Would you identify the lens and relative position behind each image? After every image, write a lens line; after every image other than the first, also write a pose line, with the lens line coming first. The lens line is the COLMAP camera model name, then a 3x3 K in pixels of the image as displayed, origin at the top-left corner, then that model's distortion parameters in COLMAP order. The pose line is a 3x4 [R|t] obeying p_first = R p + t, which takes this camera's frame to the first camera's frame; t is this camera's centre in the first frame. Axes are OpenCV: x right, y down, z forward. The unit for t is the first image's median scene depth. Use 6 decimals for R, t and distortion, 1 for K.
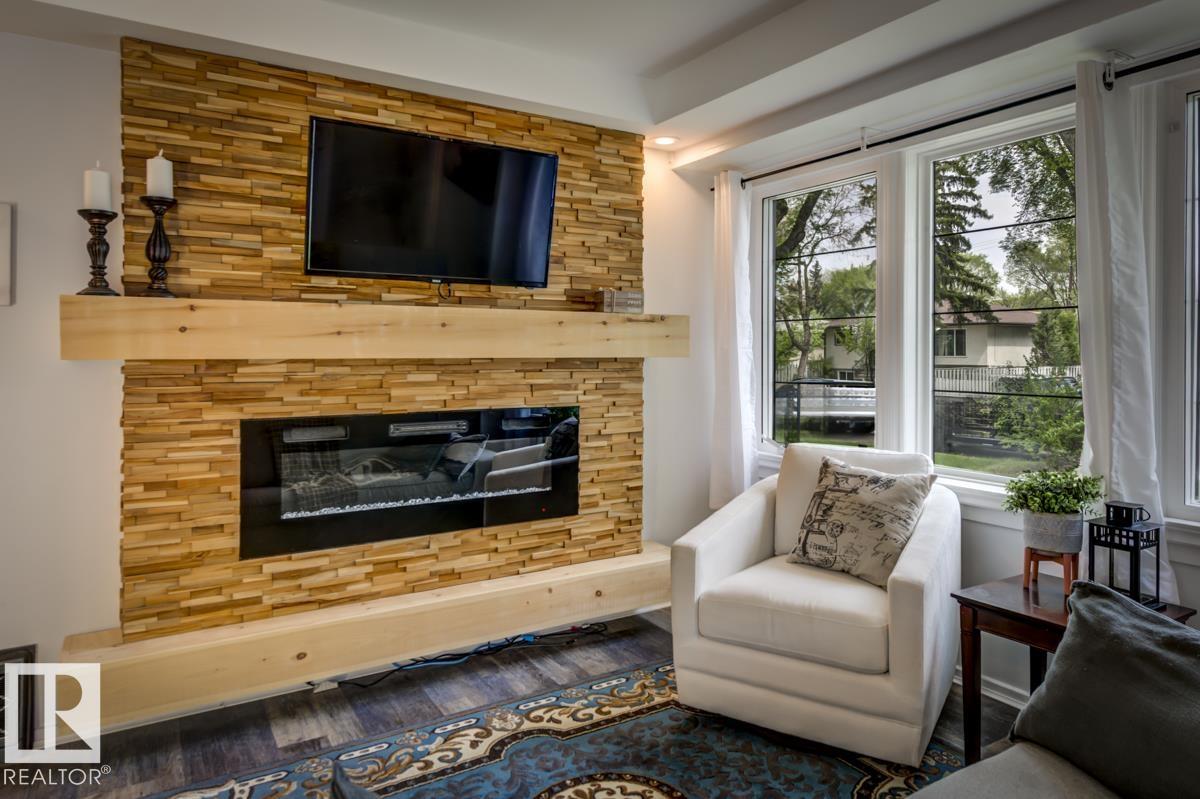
lens RADIAL K [[750.5, 0, 590.8], [0, 750.5, 355.4], [0, 0, 1]] dist [0.006841, -0.001103]
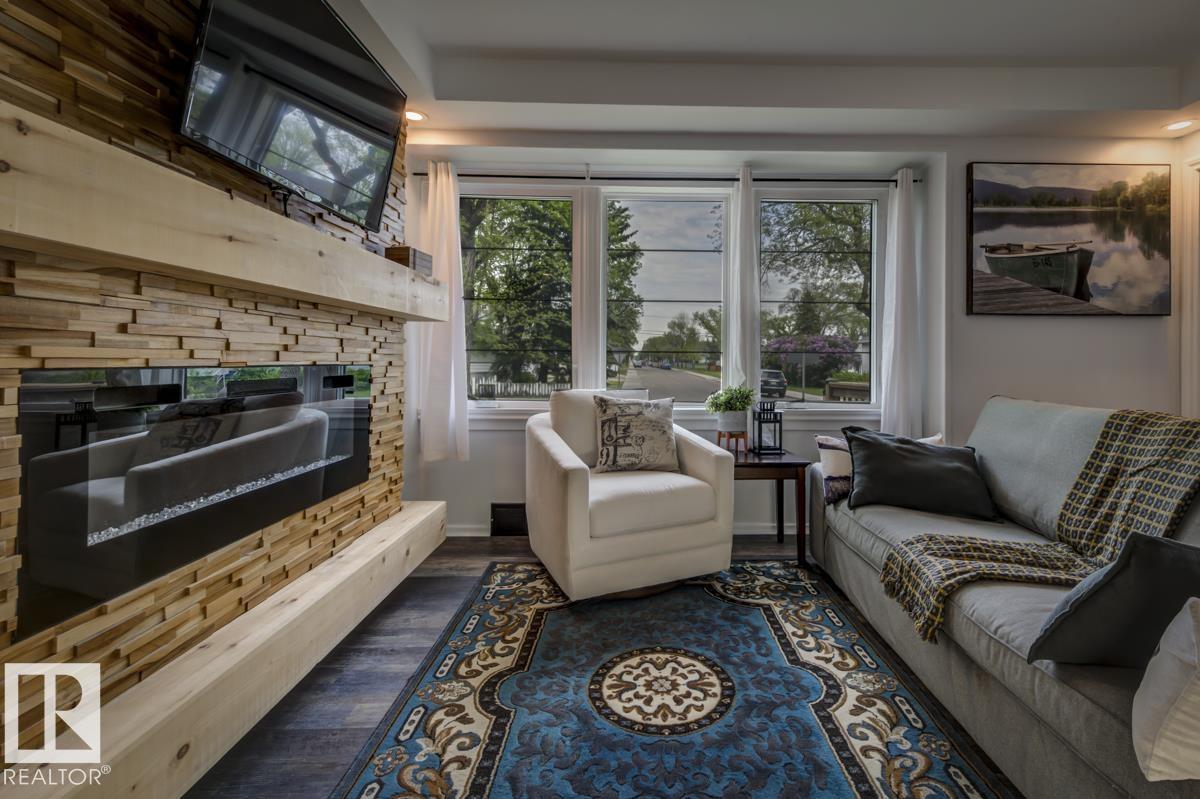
lens RADIAL K [[586.8, 0, 616.5], [0, 586.8, 360.4], [0, 0, 1]] dist [0.012542, -0.001279]
pose [[0.496807, 0.008562, 0.867819, -0.641311], [-0.006259, 0.999961, -0.006283, 0.082442], [-0.867838, -0.002310, 0.496841, 0.460019]]
